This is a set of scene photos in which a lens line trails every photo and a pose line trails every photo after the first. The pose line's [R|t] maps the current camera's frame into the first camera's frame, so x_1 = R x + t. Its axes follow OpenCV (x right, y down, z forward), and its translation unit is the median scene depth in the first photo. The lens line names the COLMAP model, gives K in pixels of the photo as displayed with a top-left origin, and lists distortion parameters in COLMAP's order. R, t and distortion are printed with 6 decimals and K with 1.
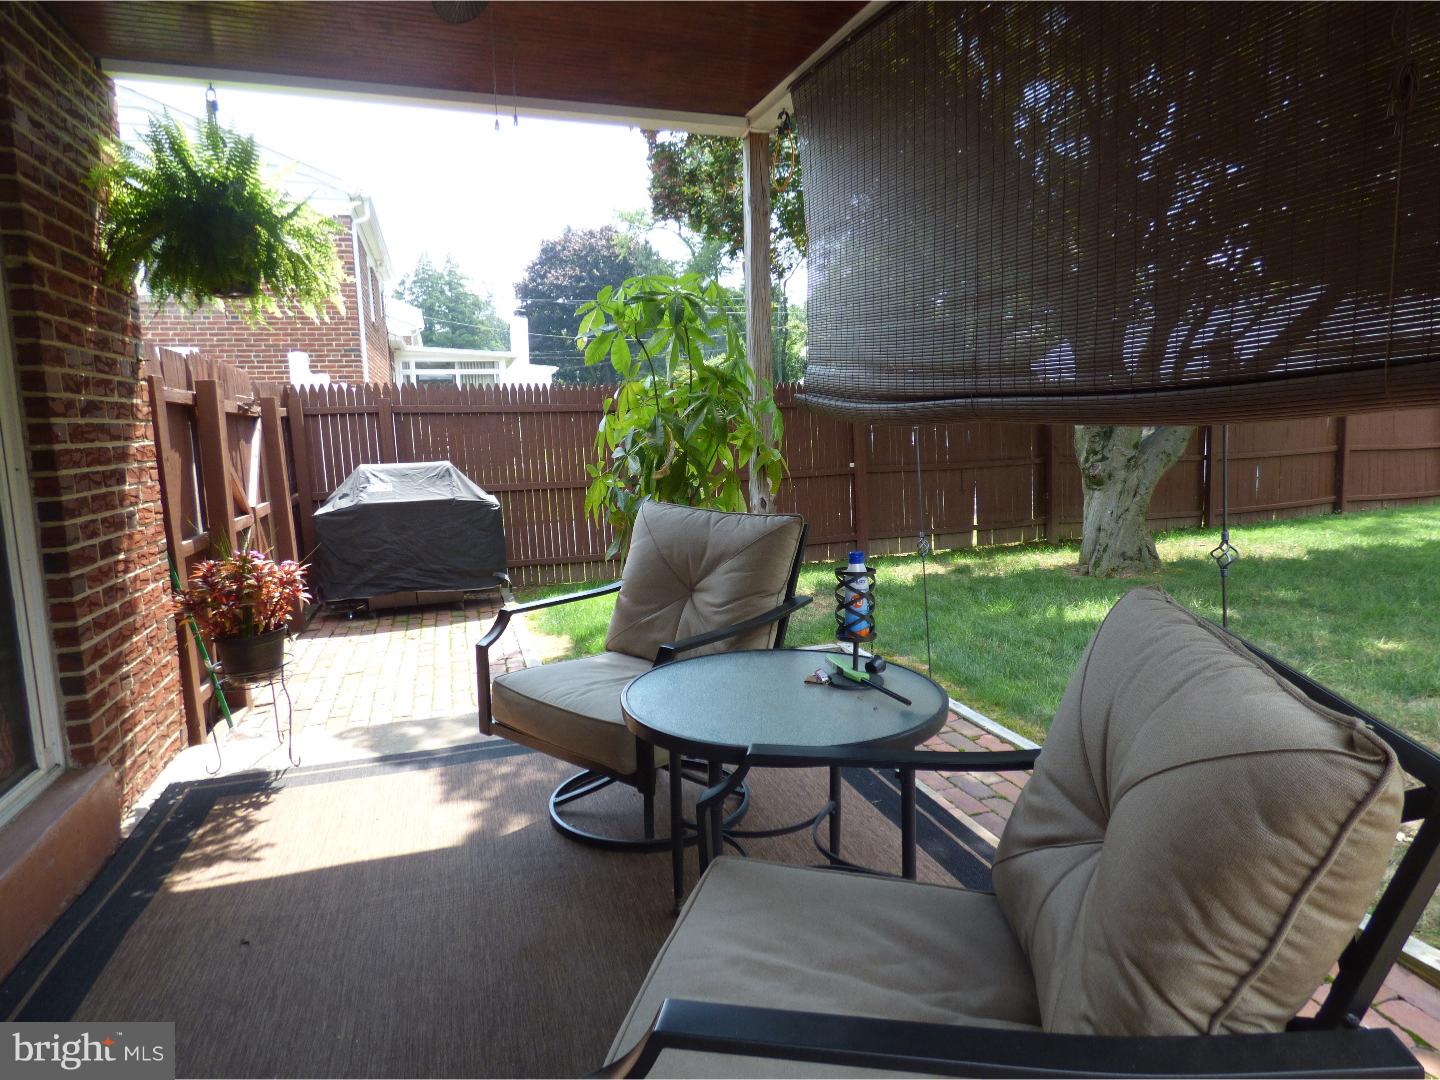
lens RADIAL K [[870.4, 0, 726.0], [0, 870.4, 539.0], [0, 0, 1]] dist [-0.001245, -0.000947]
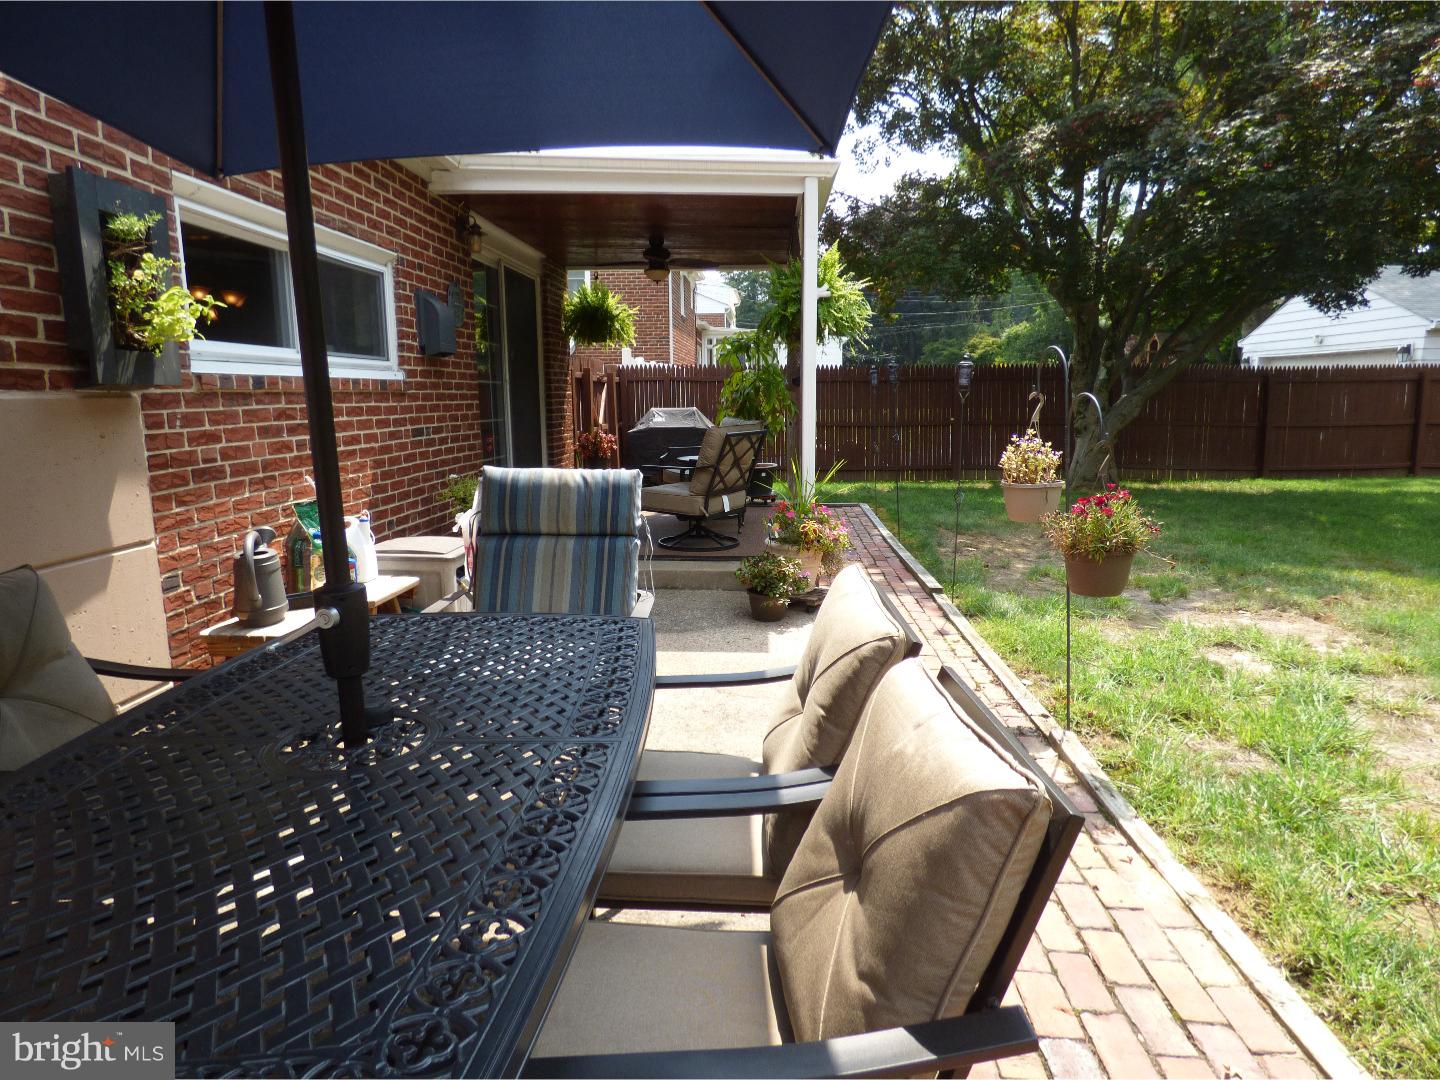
lens RADIAL K [[870.4, 0, 727.8], [0, 870.4, 539.2], [0, 0, 1]] dist [-0.001245, -0.000947]
pose [[0.936577, 0.077778, -0.341723, 0.720825], [-0.063913, 0.996617, 0.051665, 0.162417], [0.344585, -0.026547, 0.938380, -1.305613]]
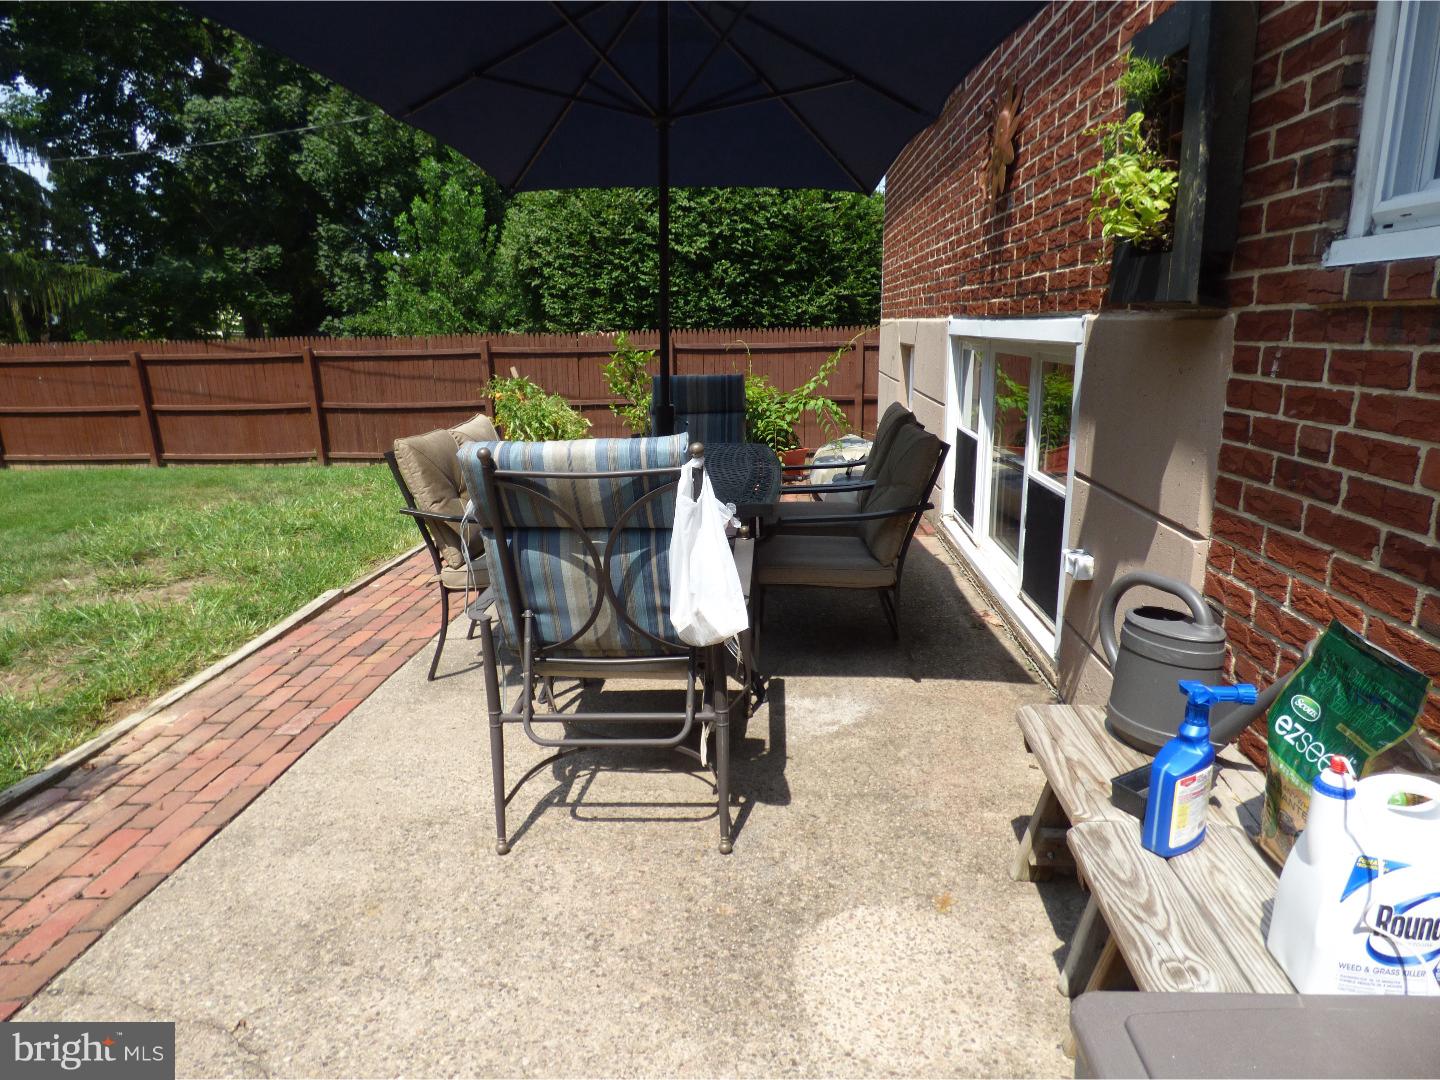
lens RADIAL K [[870.4, 0, 724.6], [0, 870.4, 541.3], [0, 0, 1]] dist [-0.001245, -0.000947]
pose [[-0.931912, -0.043319, 0.360088, -0.846043], [0.092316, 0.931809, 0.351012, -0.147072], [-0.350739, 0.360354, -0.864365, 1.273761]]
